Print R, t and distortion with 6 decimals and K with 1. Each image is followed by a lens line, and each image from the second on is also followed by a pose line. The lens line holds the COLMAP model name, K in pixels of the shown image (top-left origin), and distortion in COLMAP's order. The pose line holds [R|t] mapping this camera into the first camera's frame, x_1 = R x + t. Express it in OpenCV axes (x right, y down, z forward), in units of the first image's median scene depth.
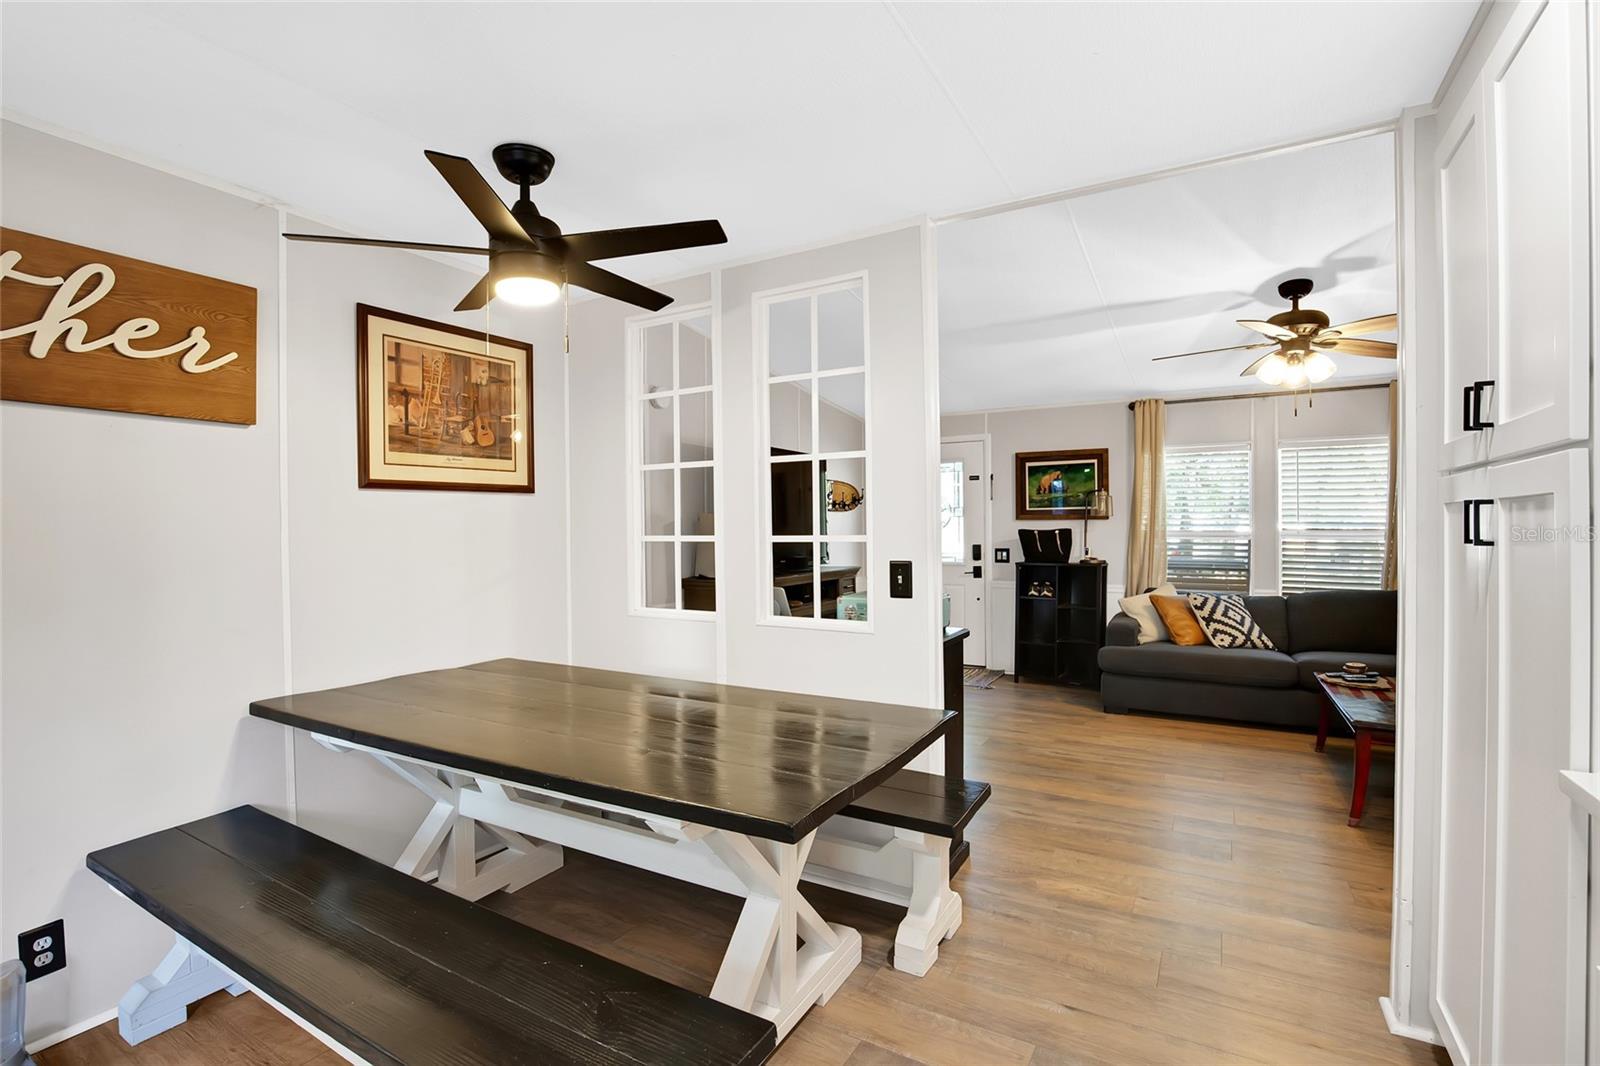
lens RADIAL K [[733.5, 0, 797.2], [0, 733.5, 534.2], [0, 0, 1]] dist [-0.037522, 0.009106]
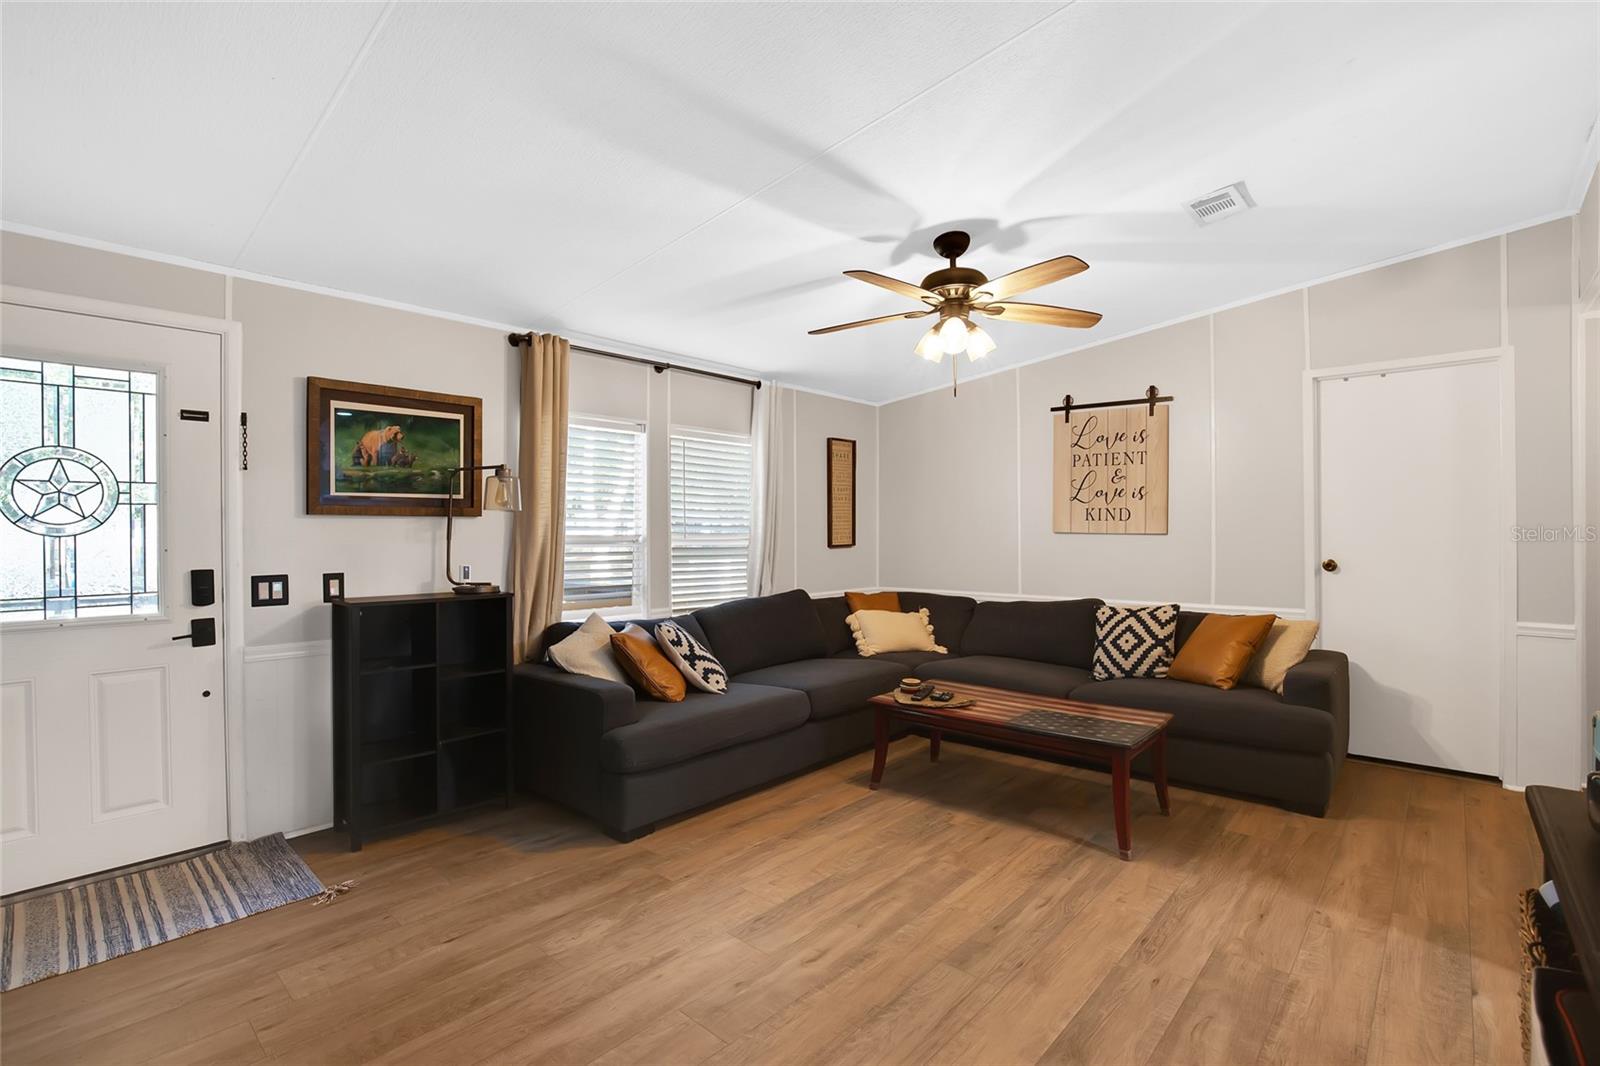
lens RADIAL K [[733.5, 0, 797.2], [0, 733.5, 534.2], [0, 0, 1]] dist [-0.037522, 0.009106]
pose [[0.211741, -0.002092, 0.977324, -0.113734], [0.009072, 0.999959, 0.000175, -0.004411], [-0.977284, 0.008829, 0.211751, 0.665591]]
